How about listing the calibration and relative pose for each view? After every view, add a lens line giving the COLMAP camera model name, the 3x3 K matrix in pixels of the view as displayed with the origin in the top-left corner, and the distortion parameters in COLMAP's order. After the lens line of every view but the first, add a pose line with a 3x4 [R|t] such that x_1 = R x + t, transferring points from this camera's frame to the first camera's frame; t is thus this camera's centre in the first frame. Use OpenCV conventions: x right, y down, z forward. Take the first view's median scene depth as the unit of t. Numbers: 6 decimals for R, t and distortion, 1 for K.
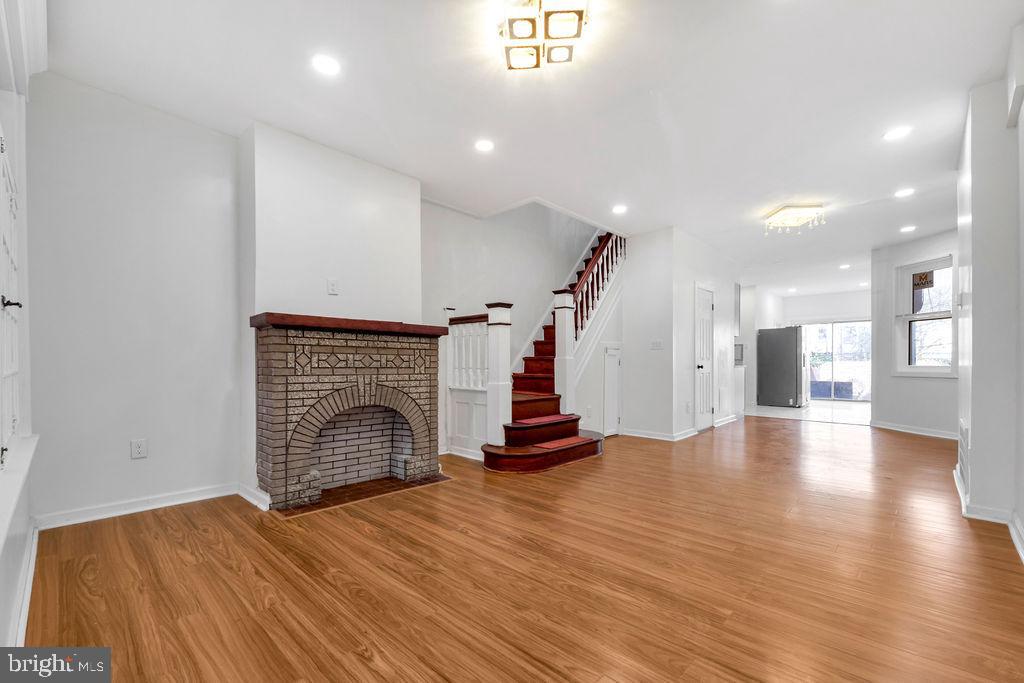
lens RADIAL K [[411.9, 0, 540.8], [0, 411.9, 364.2], [0, 0, 1]] dist [-0.001112, 0.000127]
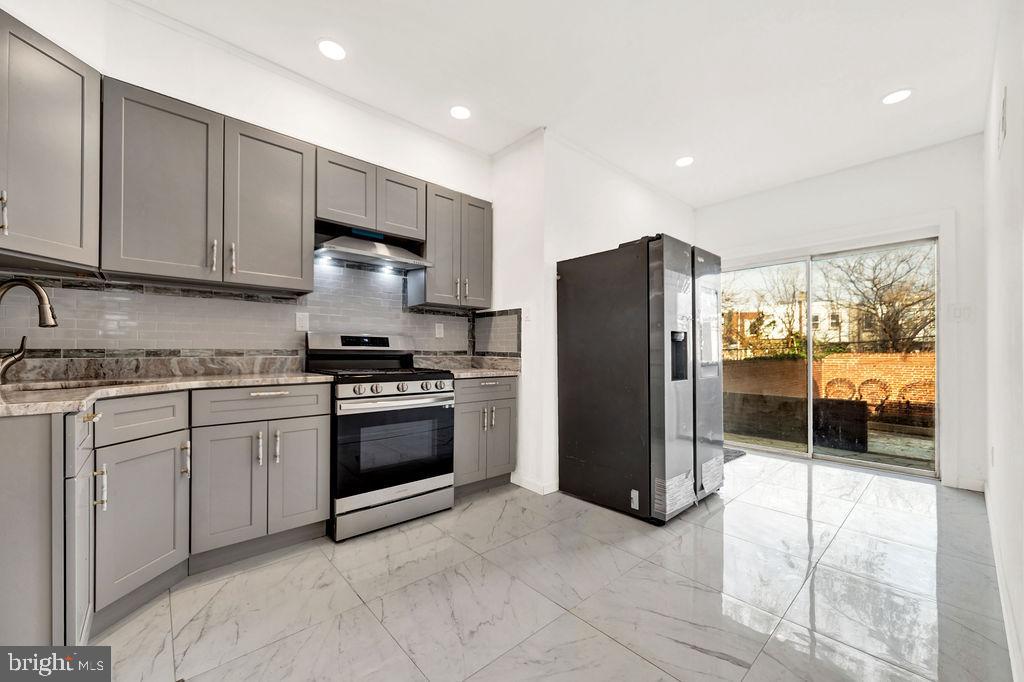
lens RADIAL K [[411.9, 0, 507.3], [0, 411.9, 345.1], [0, 0, 1]] dist [-0.001112, 0.000127]
pose [[0.996808, -0.008457, -0.079389, 1.020705], [0.006045, 0.999514, -0.030579, -0.014721], [0.079609, 0.030001, 0.996375, 1.320337]]
